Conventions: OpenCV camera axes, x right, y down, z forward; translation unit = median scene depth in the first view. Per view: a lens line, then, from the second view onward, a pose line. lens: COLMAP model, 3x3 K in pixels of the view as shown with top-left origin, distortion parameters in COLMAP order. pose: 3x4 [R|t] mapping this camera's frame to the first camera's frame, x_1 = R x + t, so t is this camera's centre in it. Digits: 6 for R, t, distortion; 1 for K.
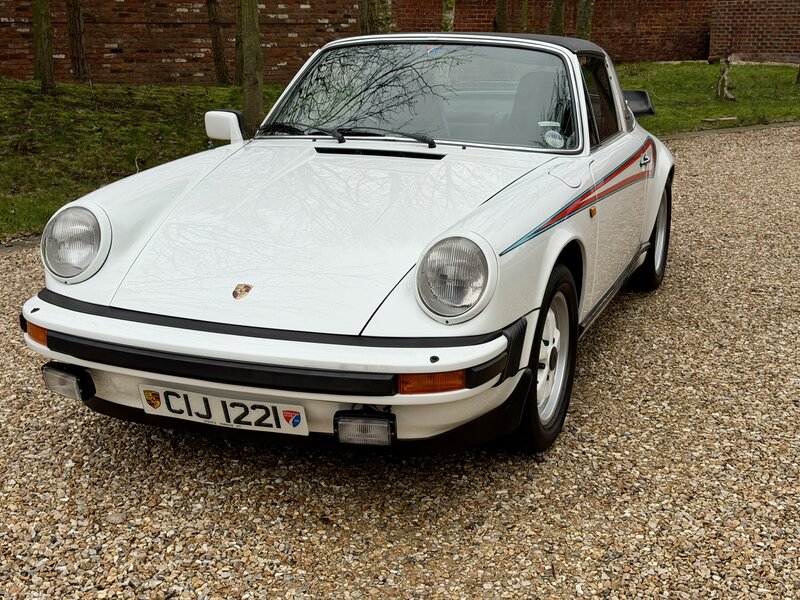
lens RADIAL K [[1113.5, 0, 403.1], [0, 1113.5, 300.9], [0, 0, 1]] dist [0.142017, -0.125141]
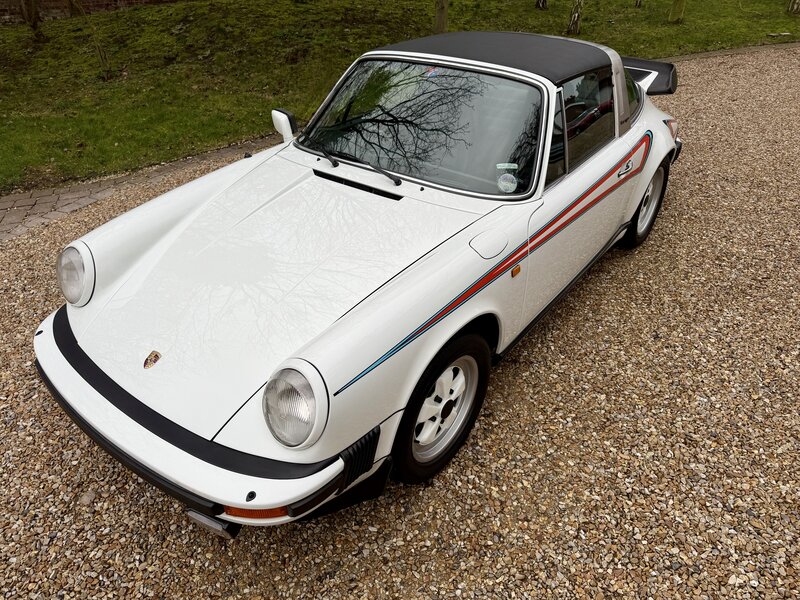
lens RADIAL K [[566.4, 0, 404.4], [0, 566.4, 300.2], [0, 0, 1]] dist [0.012805, -0.010683]
pose [[0.957009, 0.142623, -0.252572, 0.209068], [-0.050192, 0.939054, 0.340086, -0.236482], [0.285682, -0.312789, 0.905841, 0.461425]]
